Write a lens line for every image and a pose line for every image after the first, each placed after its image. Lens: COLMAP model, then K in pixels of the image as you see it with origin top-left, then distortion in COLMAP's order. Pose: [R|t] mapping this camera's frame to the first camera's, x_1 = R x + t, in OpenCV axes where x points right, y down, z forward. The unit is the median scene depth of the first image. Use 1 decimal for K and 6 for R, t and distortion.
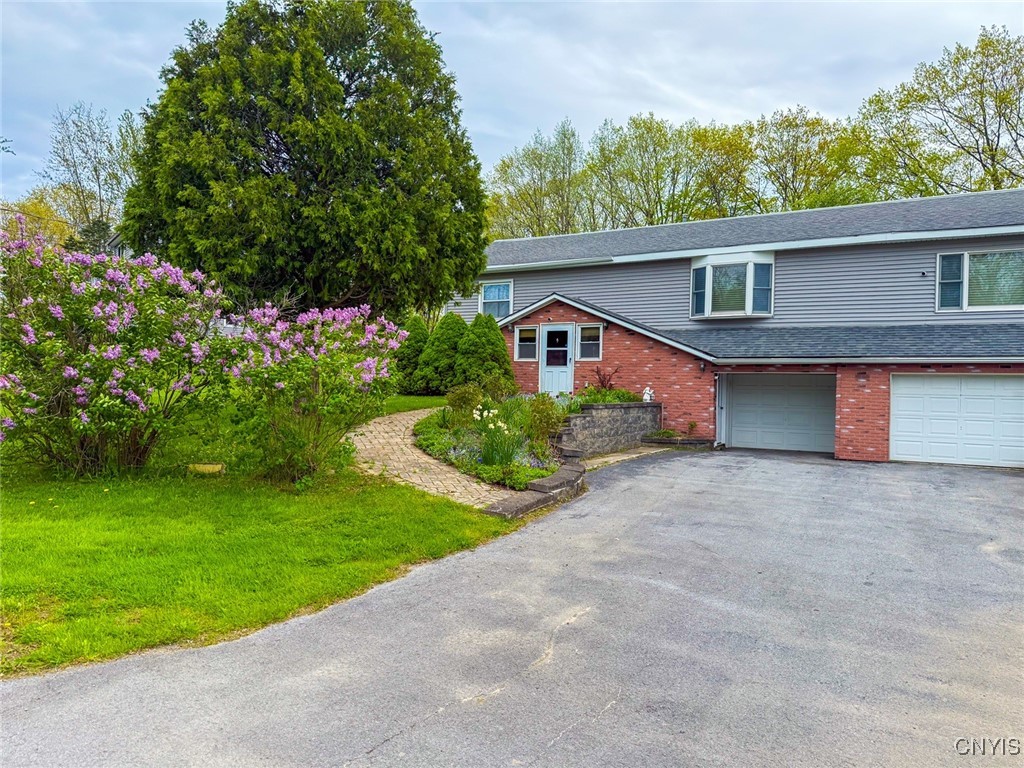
lens RADIAL K [[714.8, 0, 512.0], [0, 714.8, 384.2], [0, 0, 1]] dist [0.000772, -0.000047]
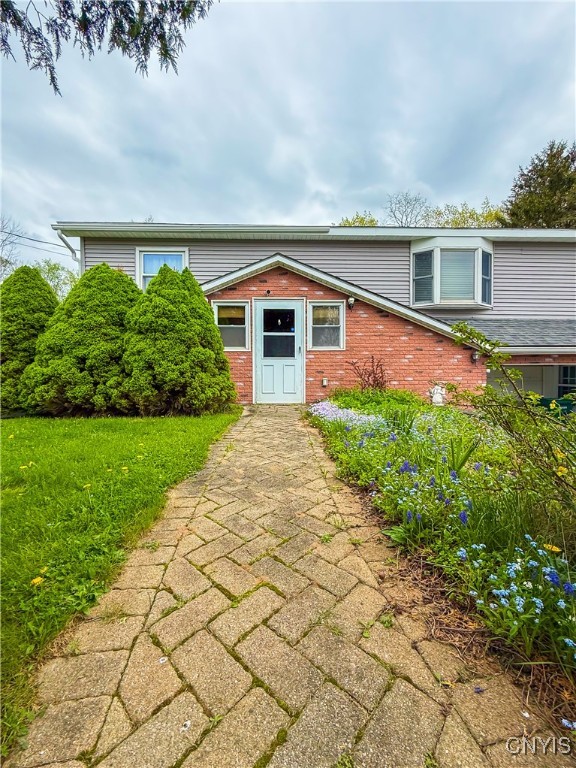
lens RADIAL K [[308.1, 0, 288.6], [0, 308.1, 380.9], [0, 0, 1]] dist [-0.001482, -0.000065]
pose [[0.854569, -0.031703, 0.518370, -0.093371], [0.019292, 0.999384, 0.029317, -0.010909], [-0.518980, -0.015053, 0.854654, 0.734459]]
